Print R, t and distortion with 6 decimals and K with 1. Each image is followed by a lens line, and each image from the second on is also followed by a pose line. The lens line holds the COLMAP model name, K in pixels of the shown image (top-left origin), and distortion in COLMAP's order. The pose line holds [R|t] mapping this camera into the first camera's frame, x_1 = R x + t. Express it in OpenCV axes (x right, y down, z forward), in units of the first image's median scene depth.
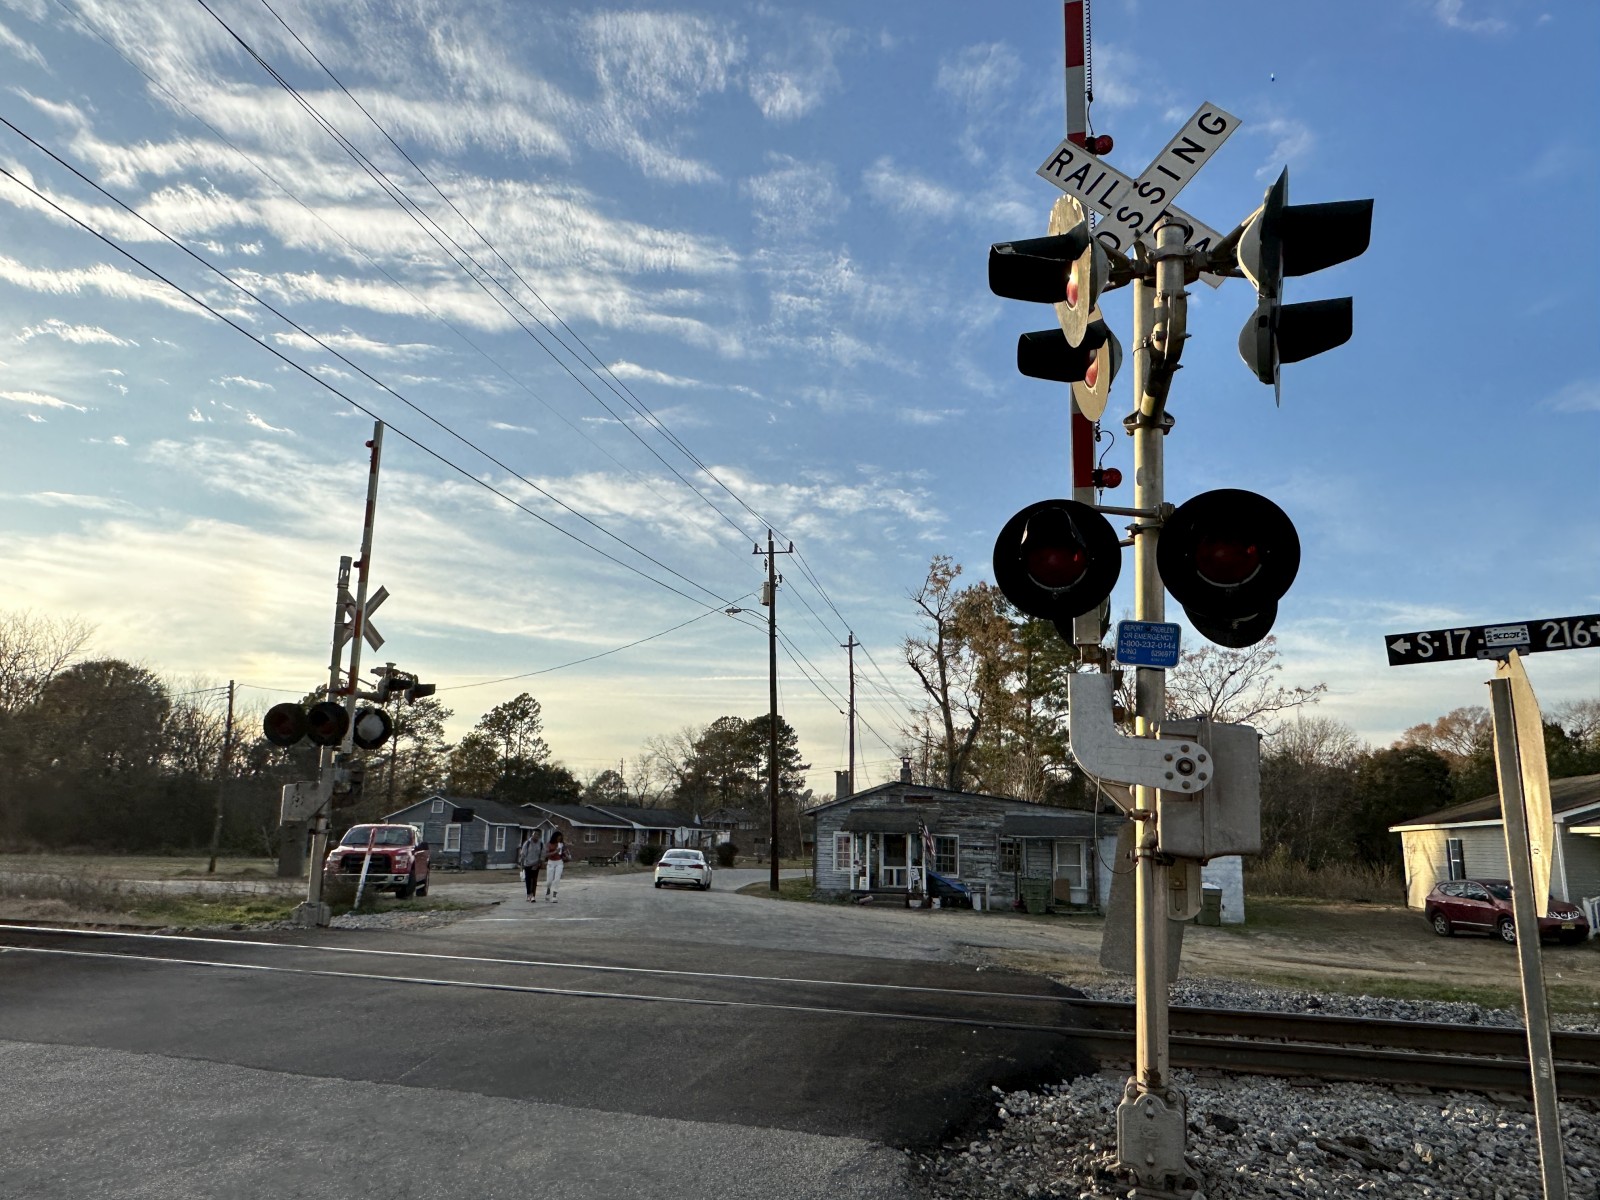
lens RADIAL K [[1035.1, 0, 795.3], [0, 1035.1, 612.4], [0, 0, 1]] dist [-0.005578, 0.001494]
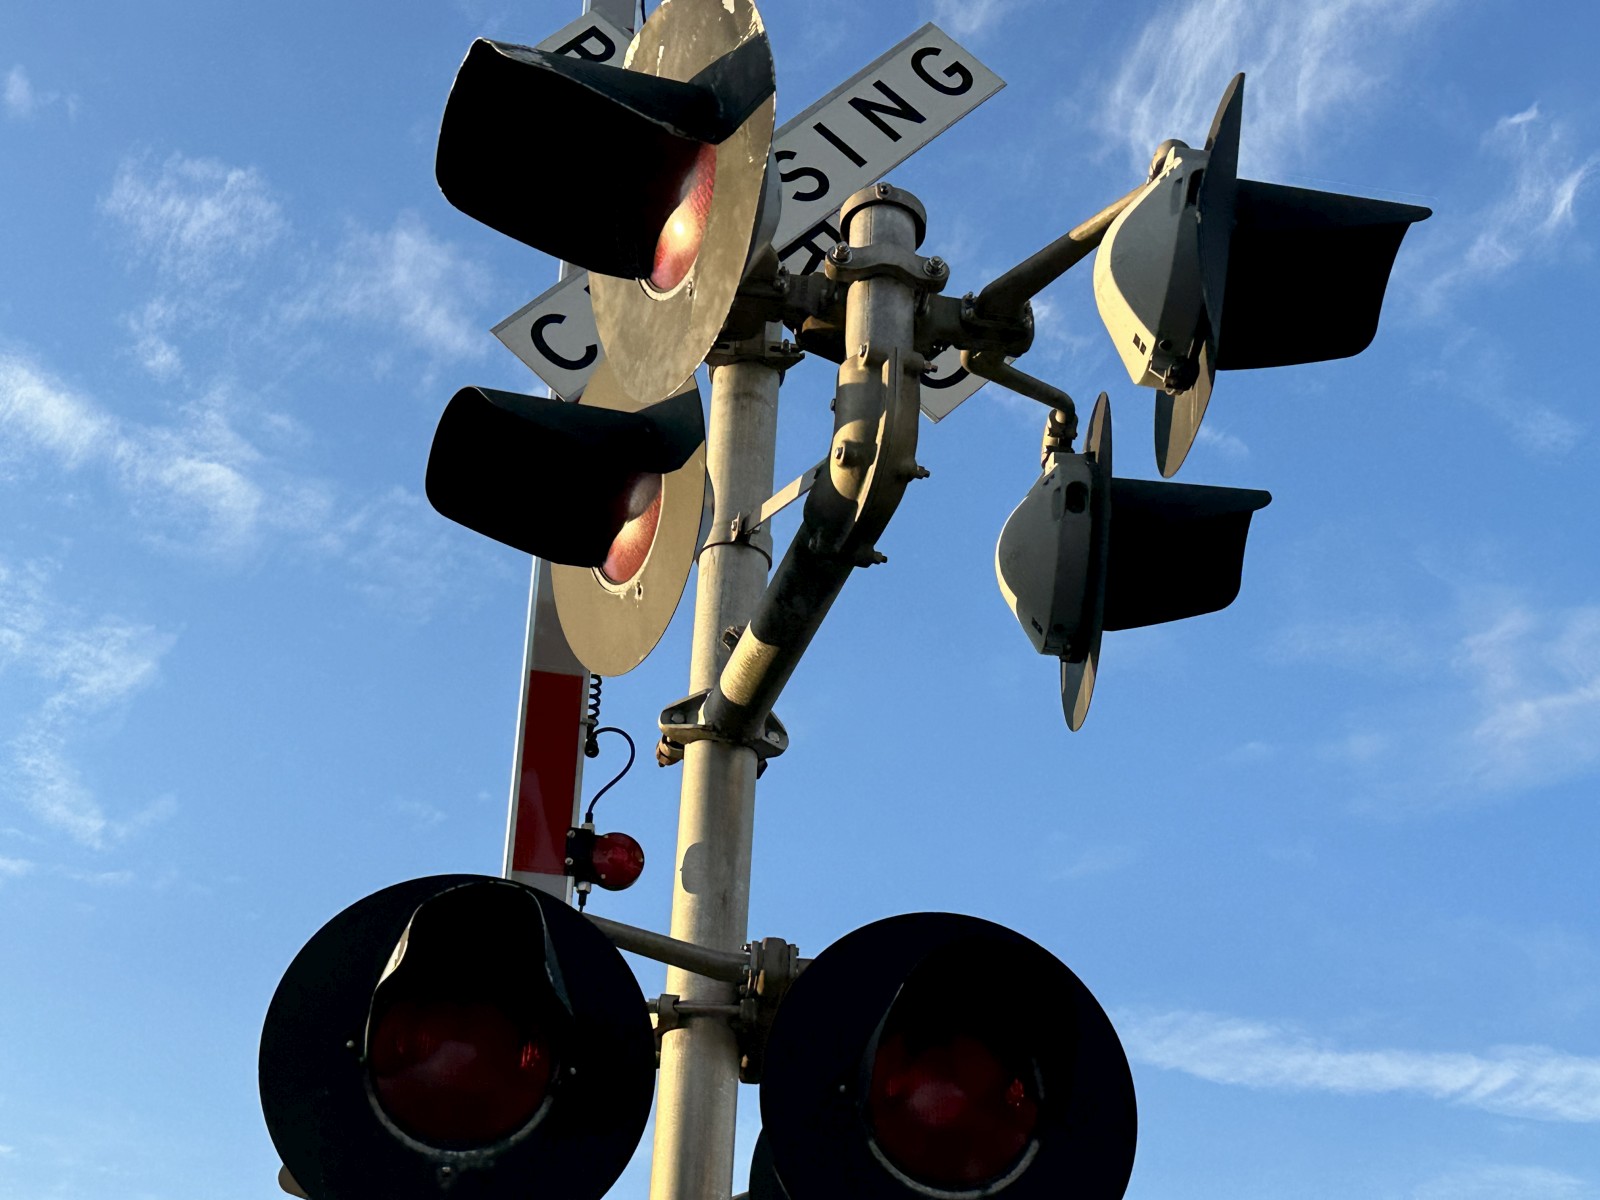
lens RADIAL K [[2206.4, 0, 794.1], [0, 2206.4, 602.4], [0, 0, 1]] dist [0.079539, 0.000000]
pose [[0.866481, 0.238069, 0.438787, 0.001015], [-0.085251, 0.936617, -0.339825, 0.005762], [-0.491878, 0.257045, 0.831856, 0.047881]]
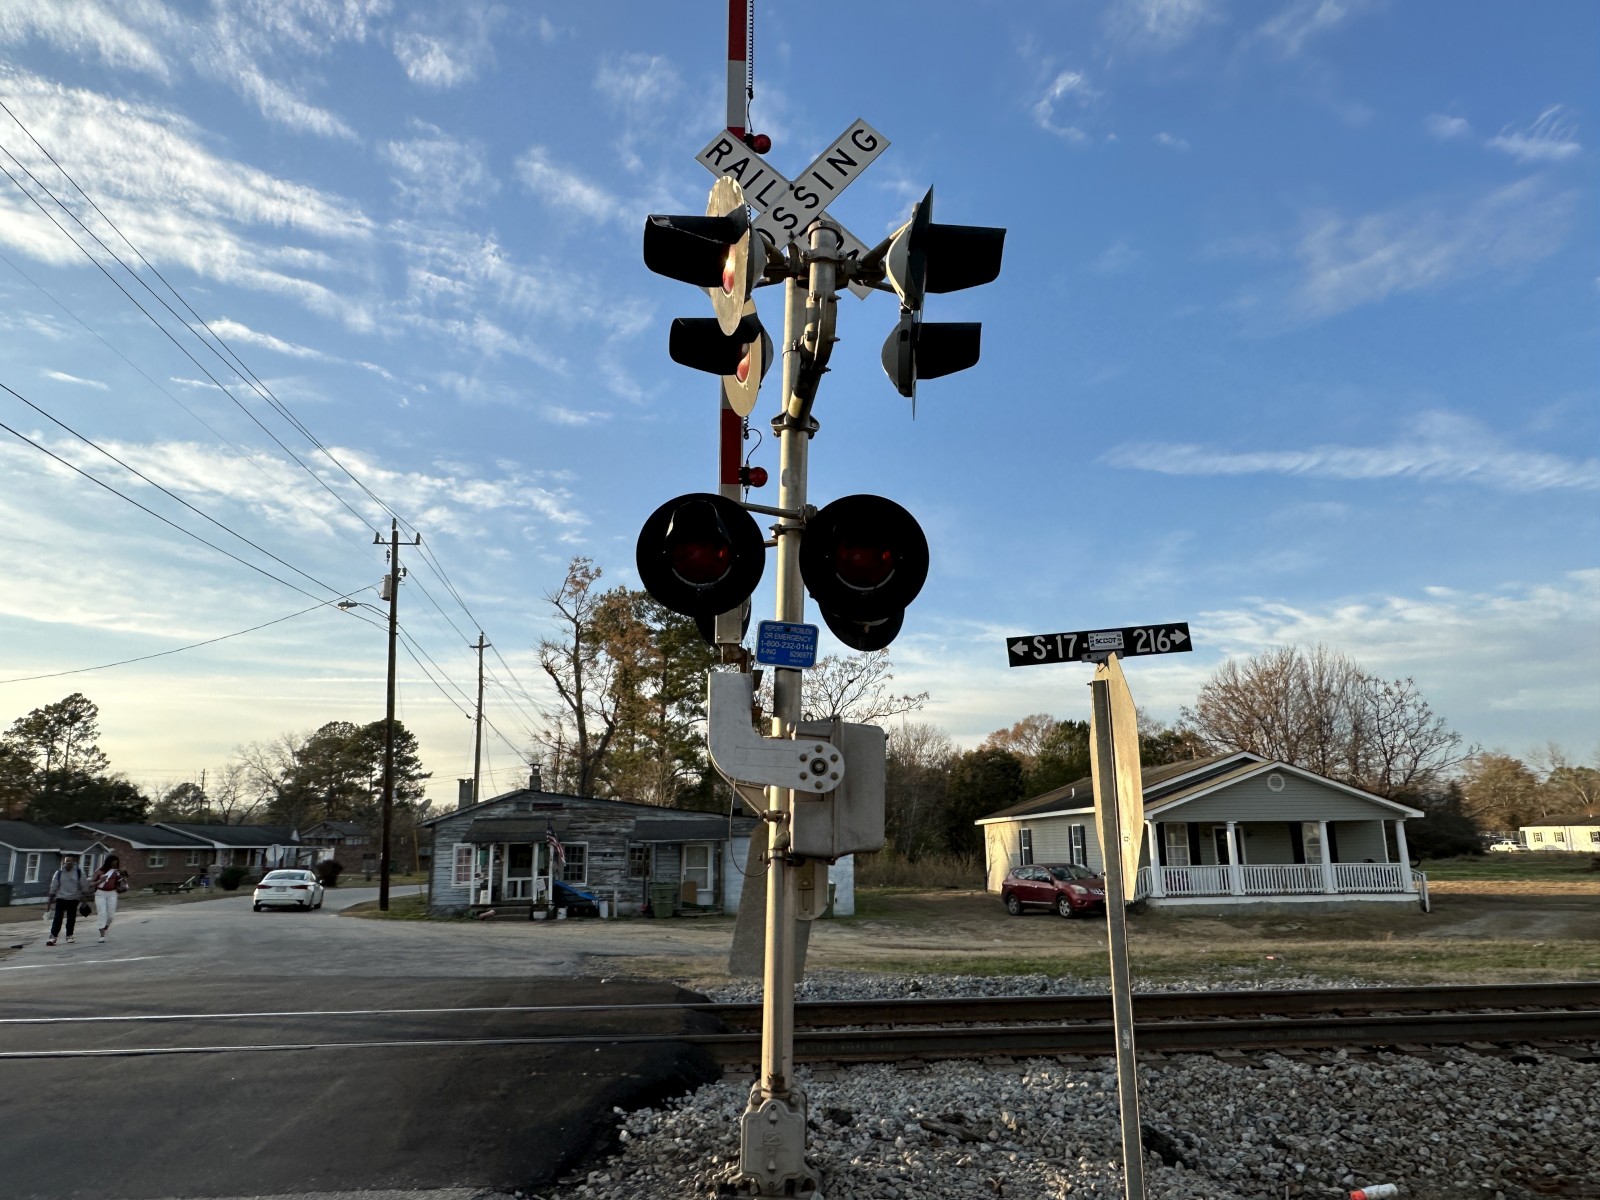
lens RADIAL K [[1035.1, 0, 805.6], [0, 1035.1, 609.2], [0, 0, 1]] dist [-0.005578, 0.001494]
pose [[0.936787, 0.039286, 0.347688, 0.001294], [-0.036387, 0.999227, -0.014866, 0.001511], [-0.348004, 0.001275, 0.937492, 0.008022]]
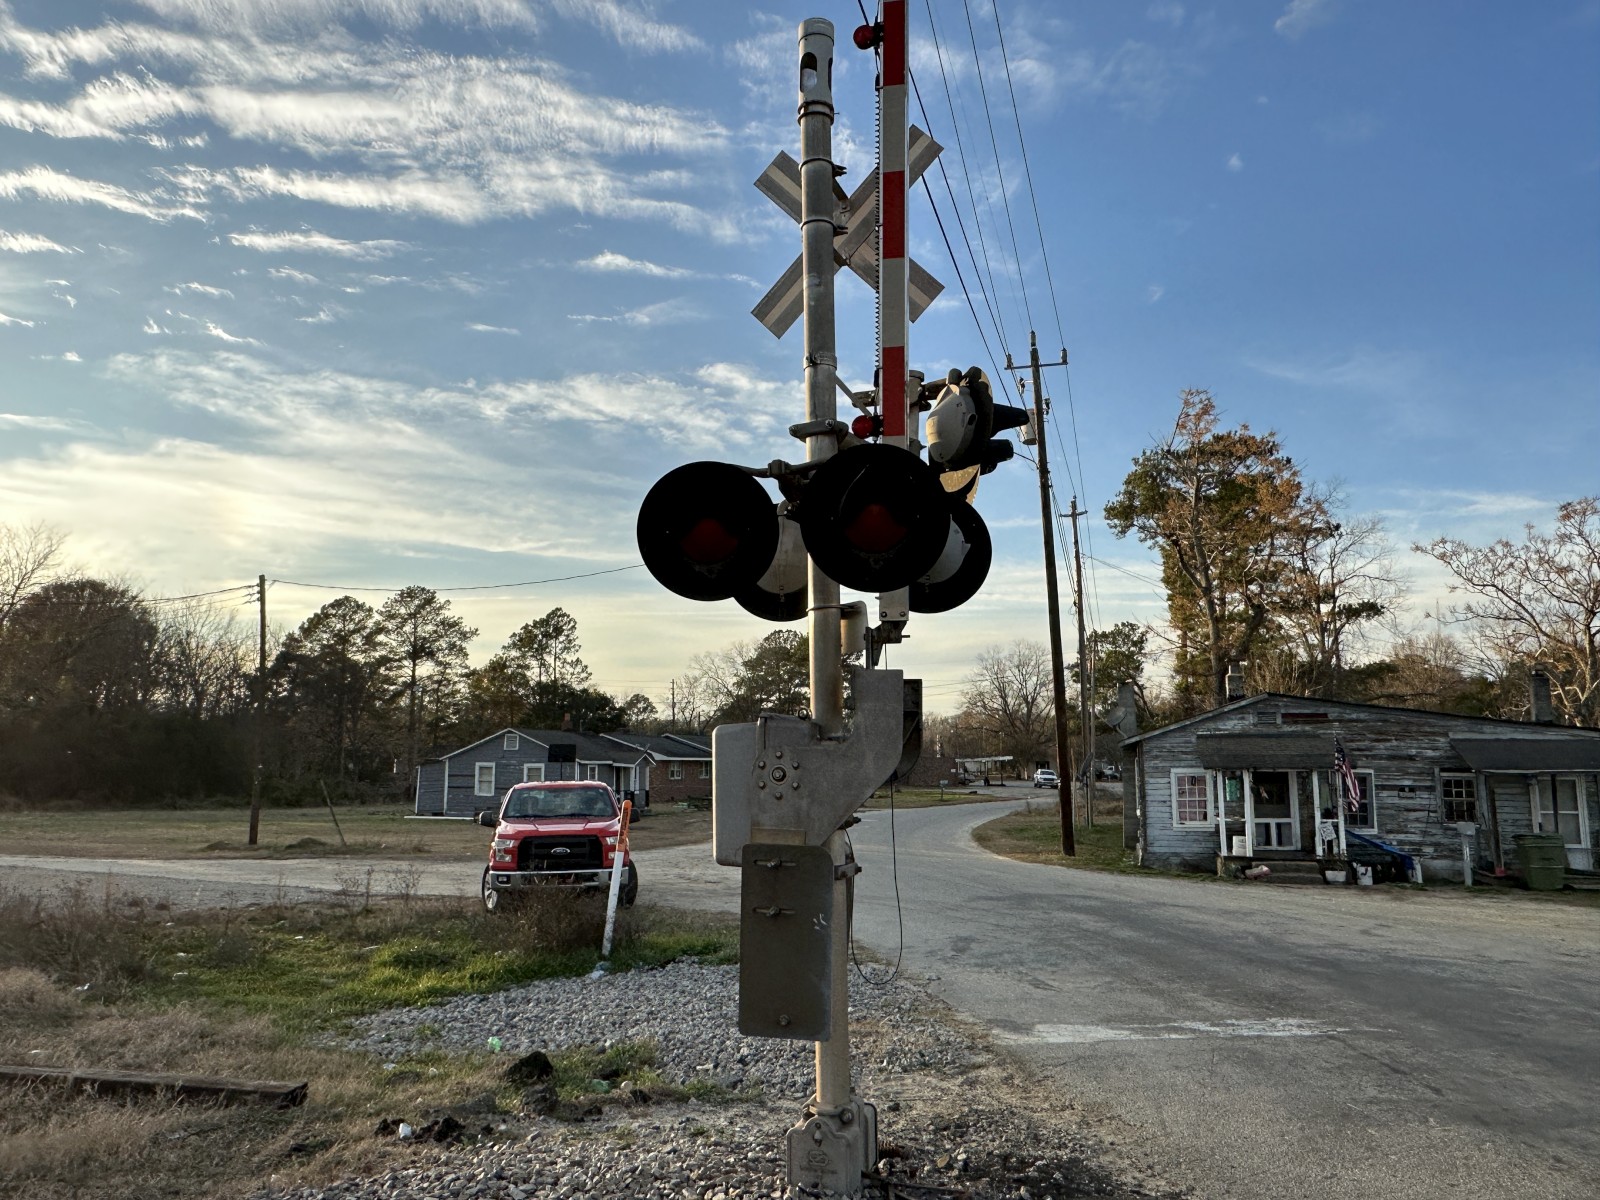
lens RADIAL K [[1136.1, 0, 803.4], [0, 1136.1, 598.2], [0, 0, 1]] dist [0.003144, -0.011033]
pose [[0.999449, -0.026219, -0.020349, -0.165168], [0.027596, 0.997123, 0.070592, 0.038043], [0.018440, -0.071115, 0.997298, 0.239102]]
